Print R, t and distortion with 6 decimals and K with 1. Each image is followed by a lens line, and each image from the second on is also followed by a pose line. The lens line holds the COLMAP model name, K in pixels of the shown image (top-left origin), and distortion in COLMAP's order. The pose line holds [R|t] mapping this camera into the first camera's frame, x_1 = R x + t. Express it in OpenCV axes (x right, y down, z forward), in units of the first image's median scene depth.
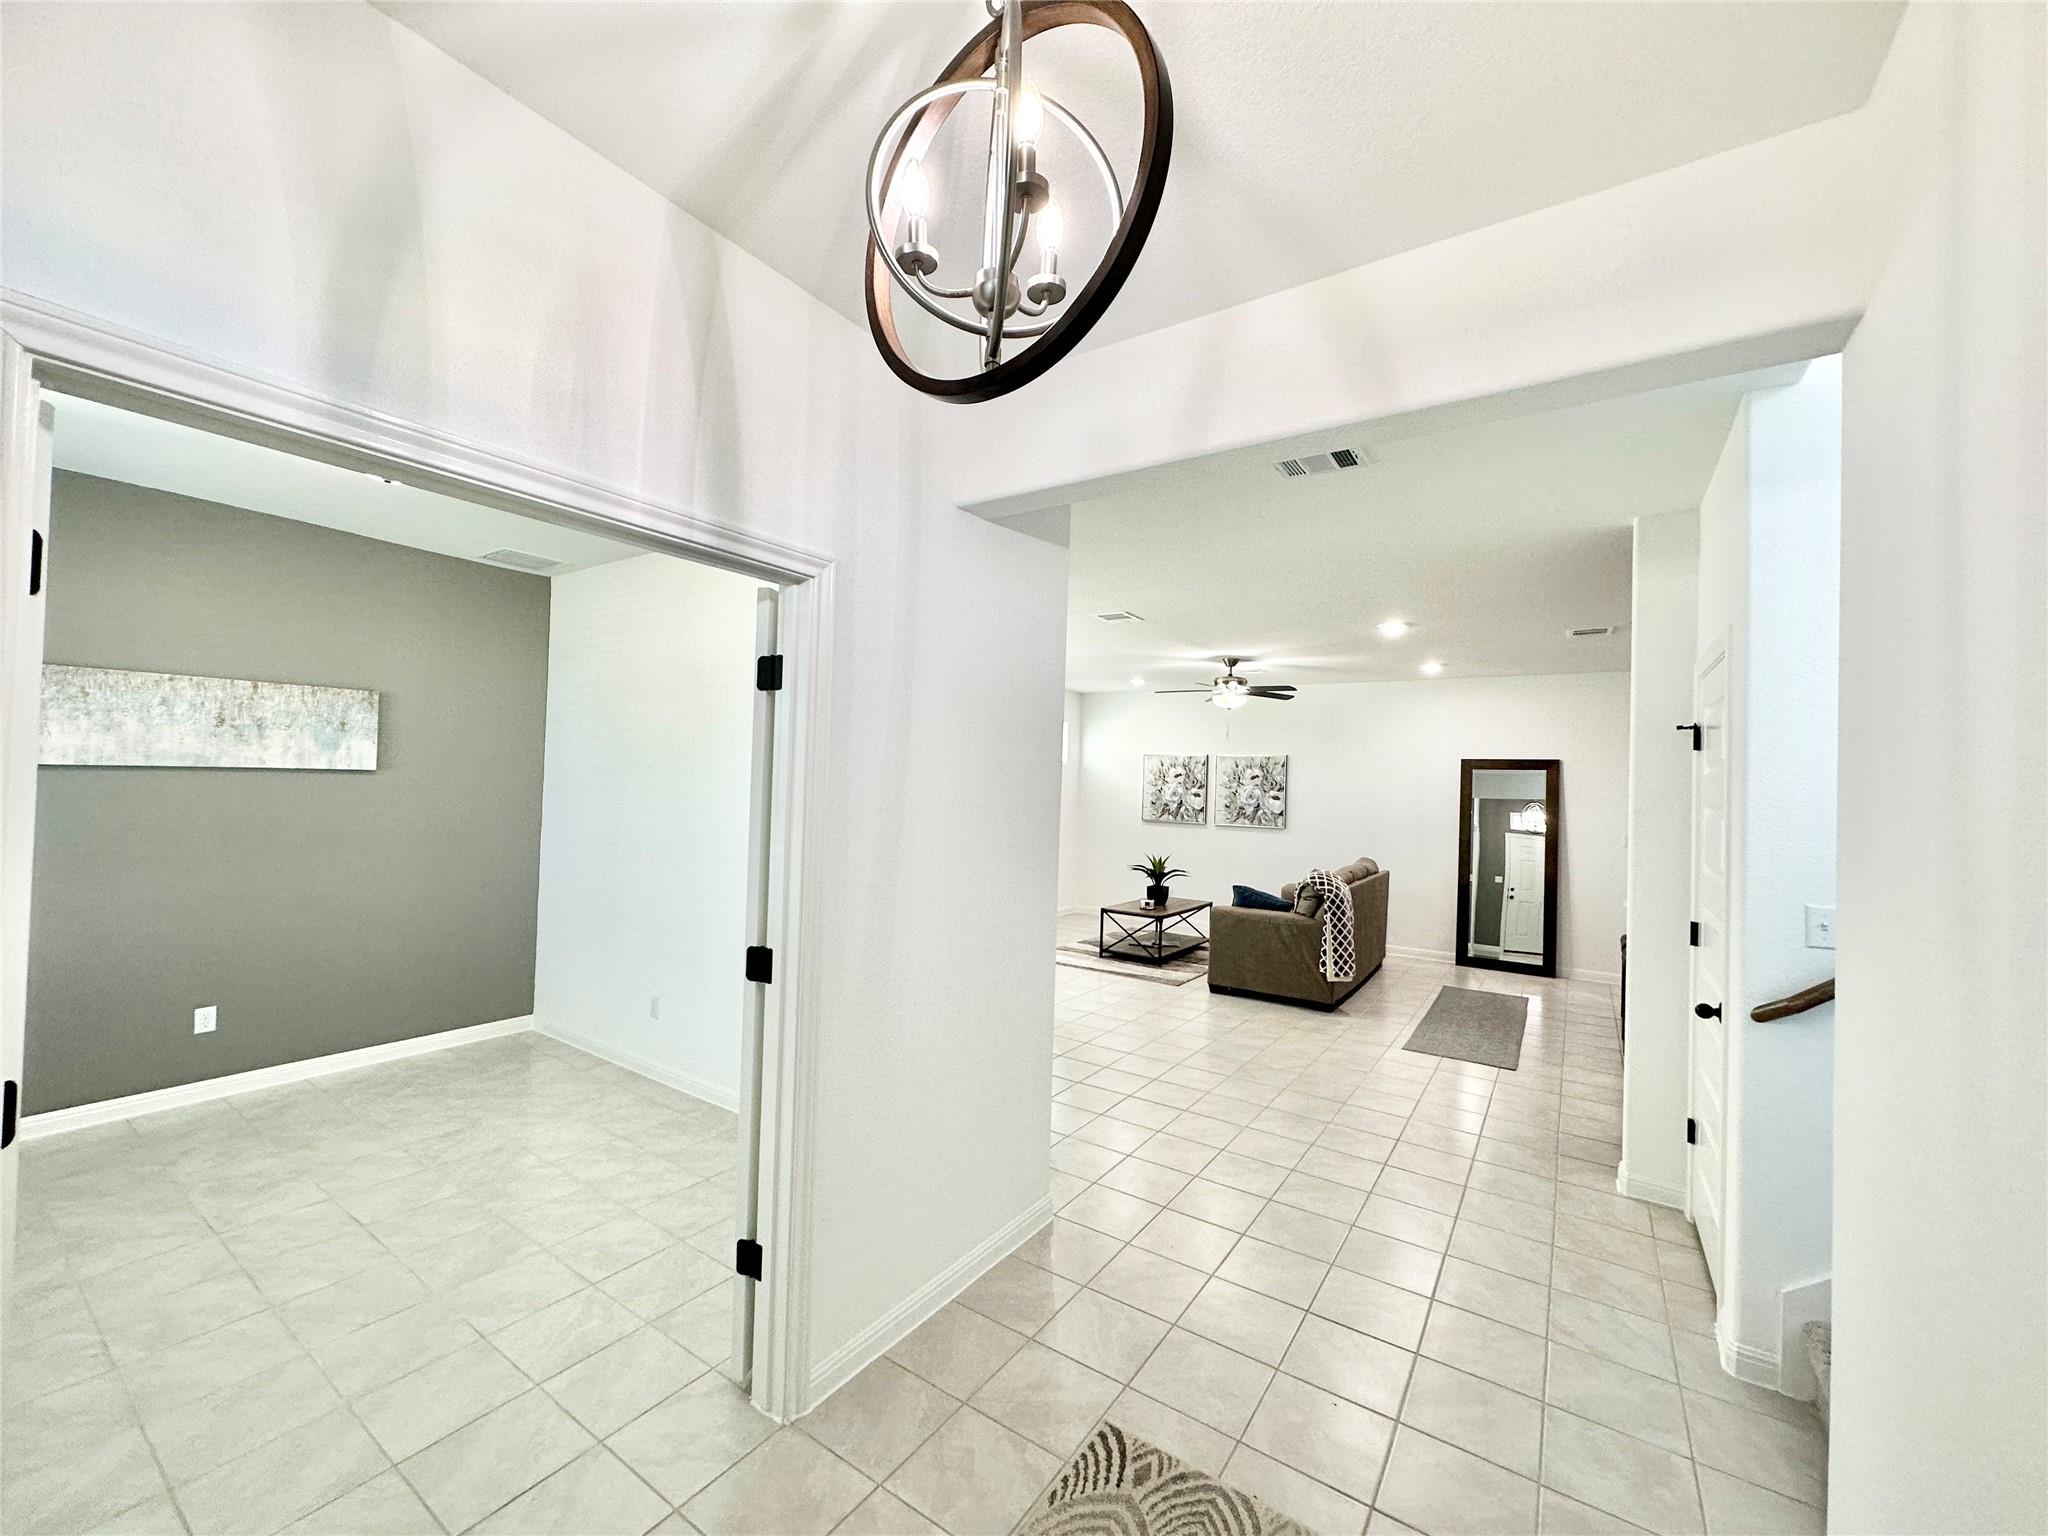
lens RADIAL K [[814.2, 0, 1022.8], [0, 814.2, 770.0], [0, 0, 1]] dist [-0.002192, 0.000885]
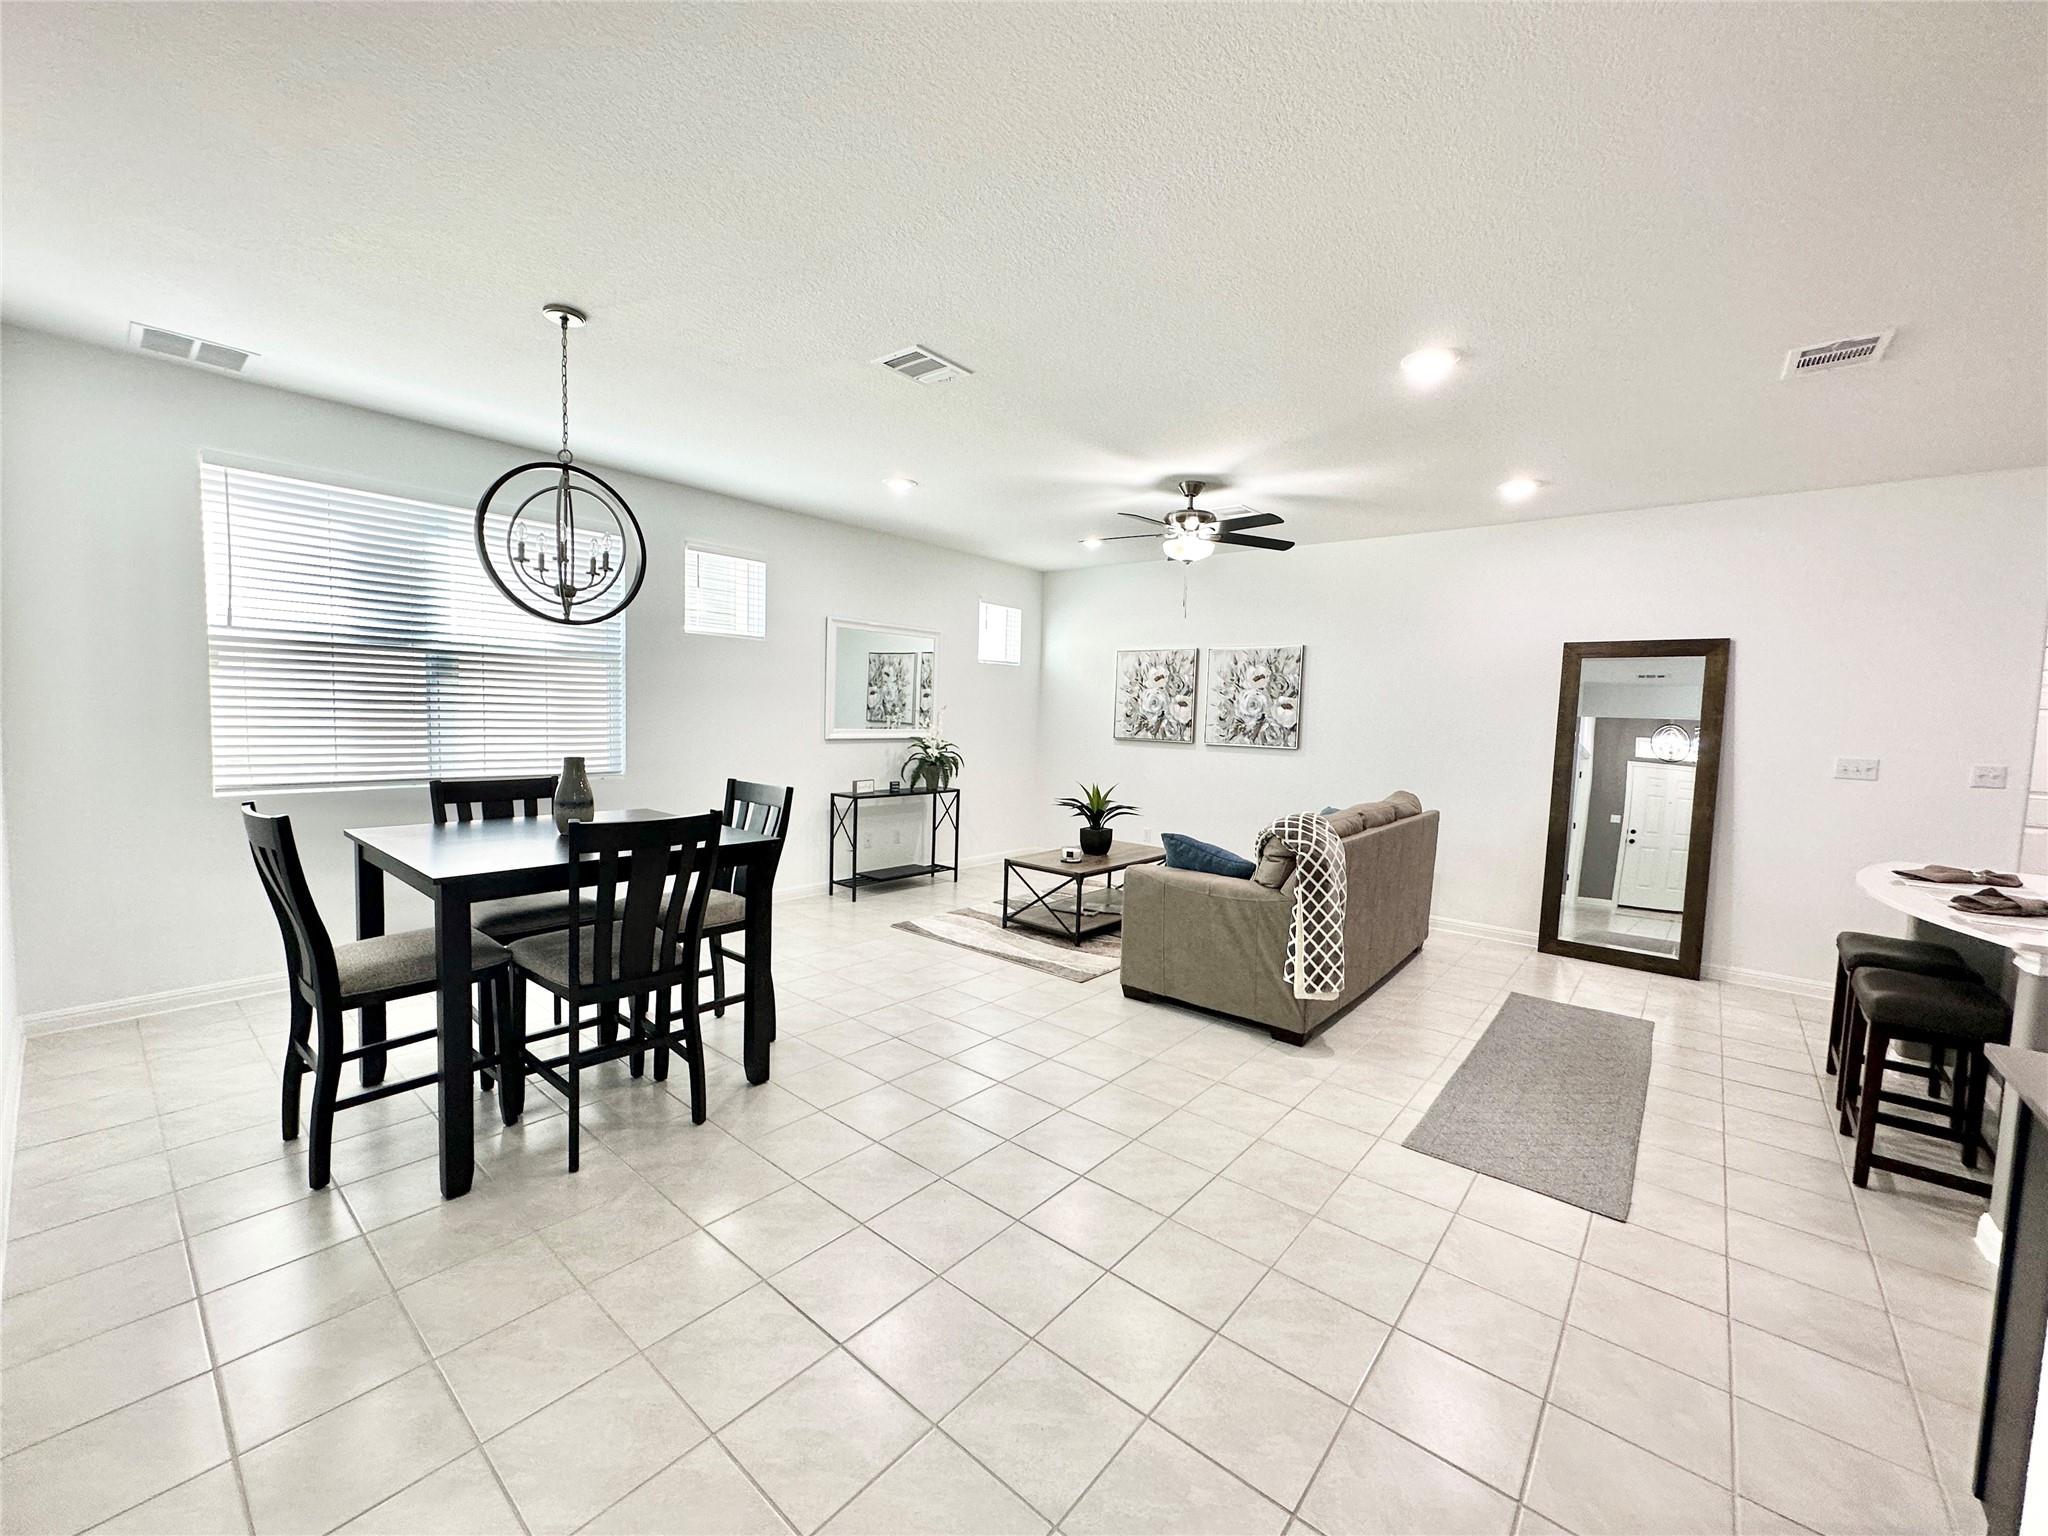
lens RADIAL K [[814.2, 0, 1021.3], [0, 814.2, 767.2], [0, 0, 1]] dist [-0.002192, 0.000885]
pose [[0.994375, 0.008279, -0.105589, 0.344391], [0.000709, 0.996397, 0.084807, 0.059367], [0.105911, -0.084405, 0.990787, 0.586555]]
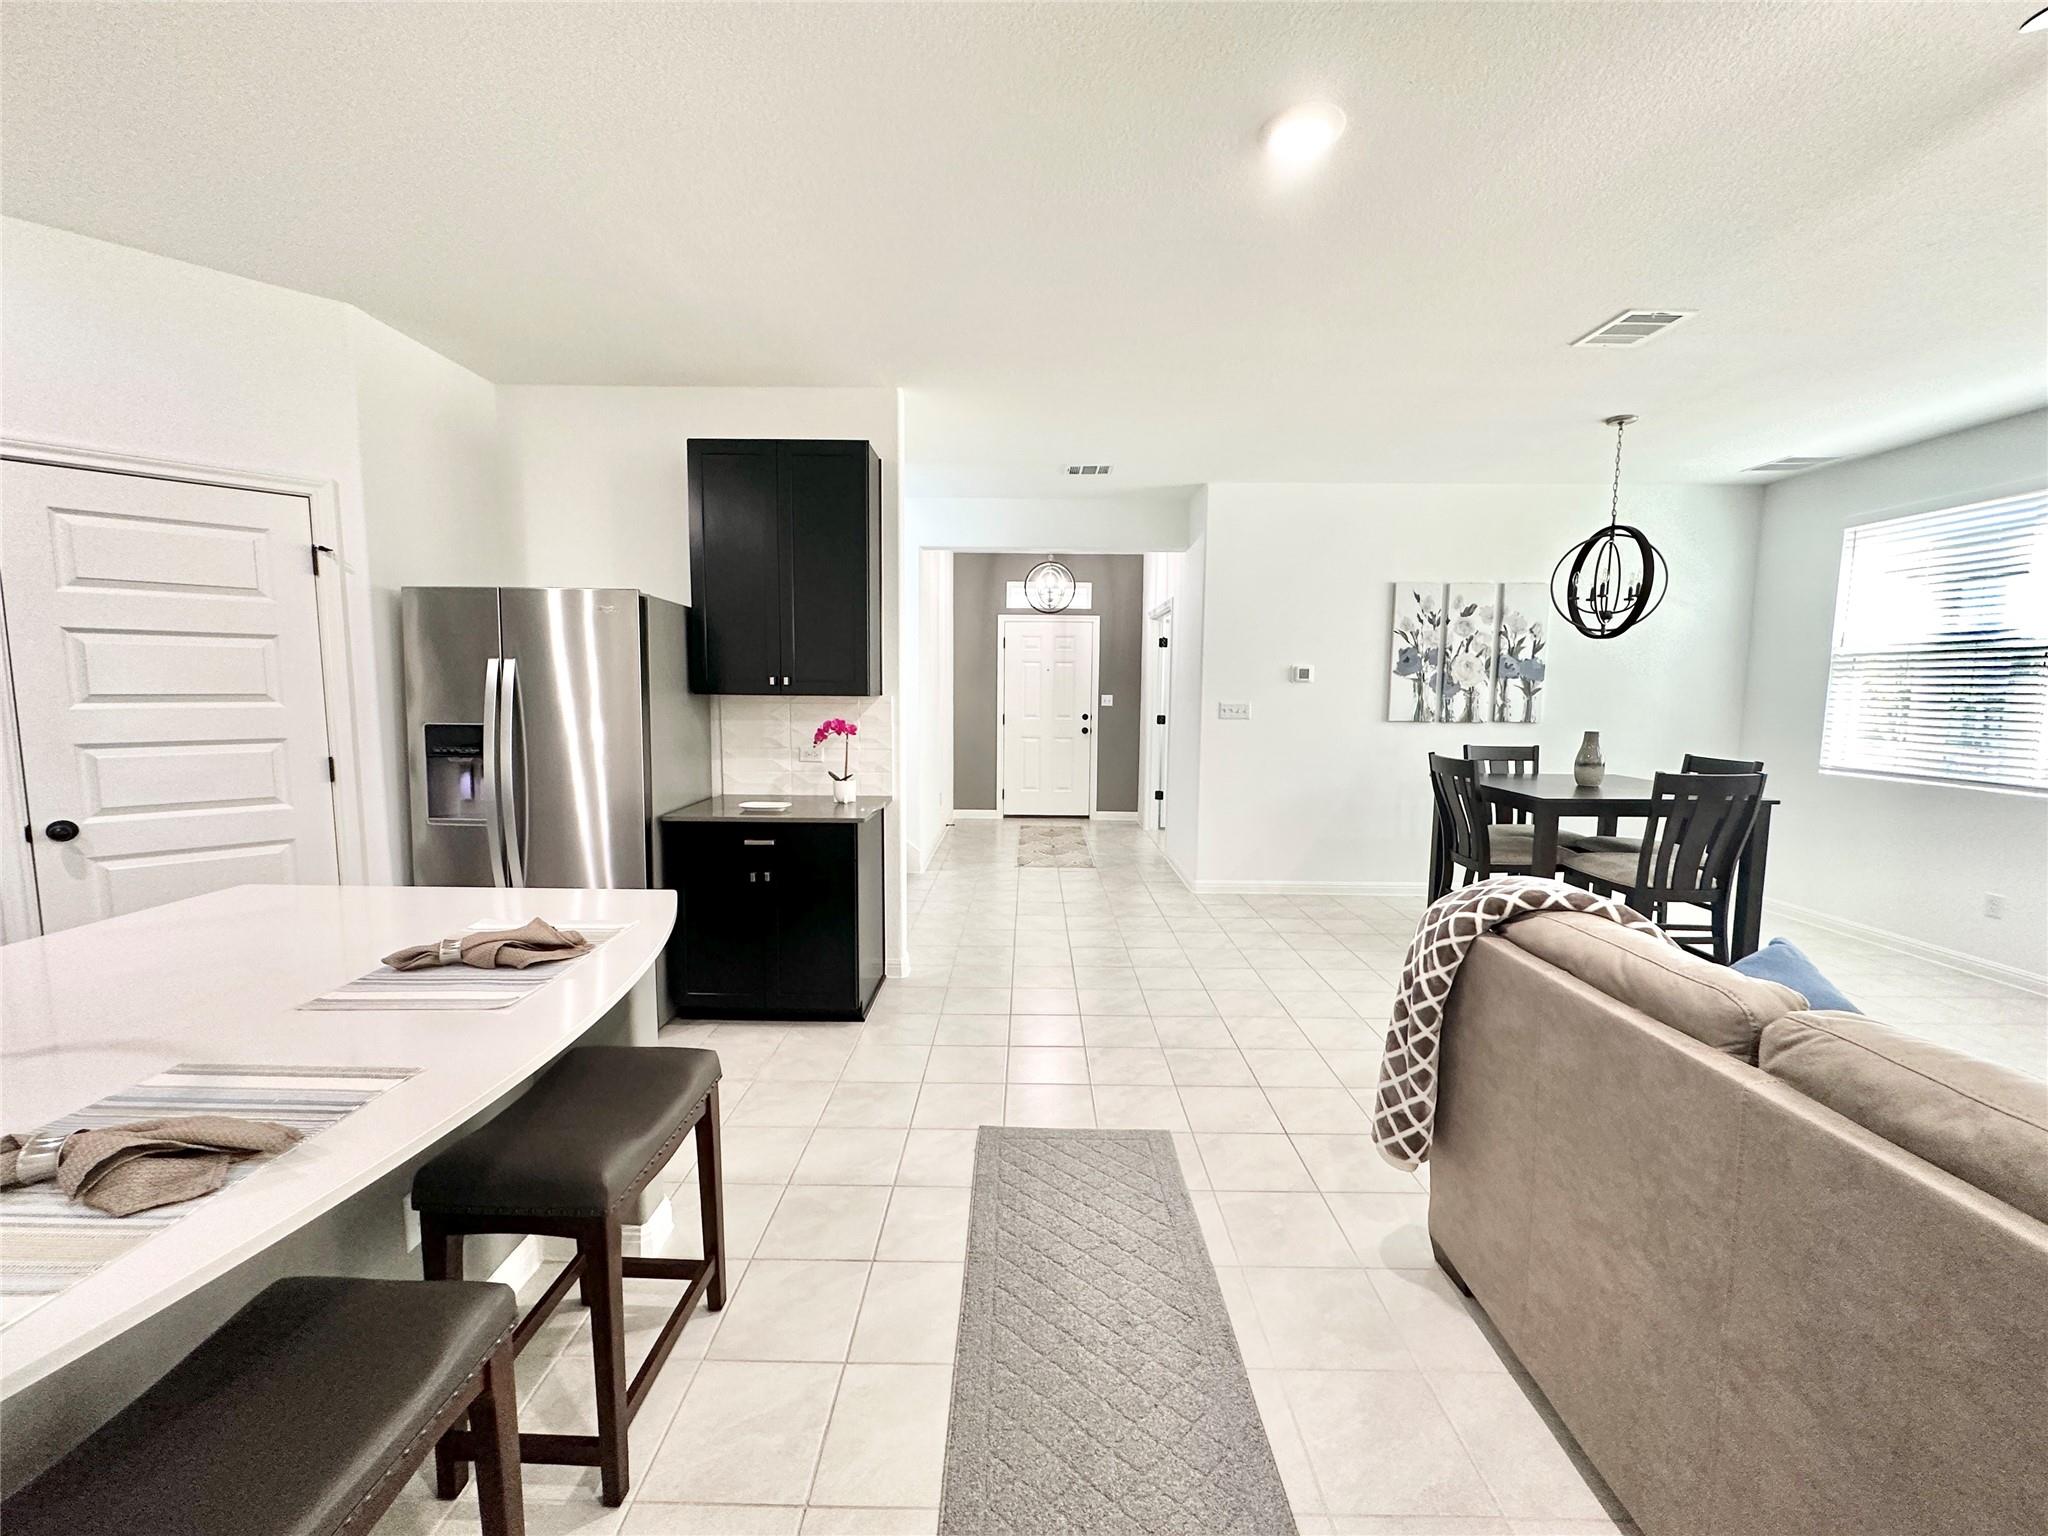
lens RADIAL K [[814.2, 0, 1018.9], [0, 814.2, 768.5], [0, 0, 1]] dist [-0.002192, 0.000885]
pose [[-0.833706, 0.018883, -0.551885, 1.052091], [-0.024064, 0.997223, 0.070473, 0.103275], [0.551684, 0.072035, -0.830937, 1.734584]]
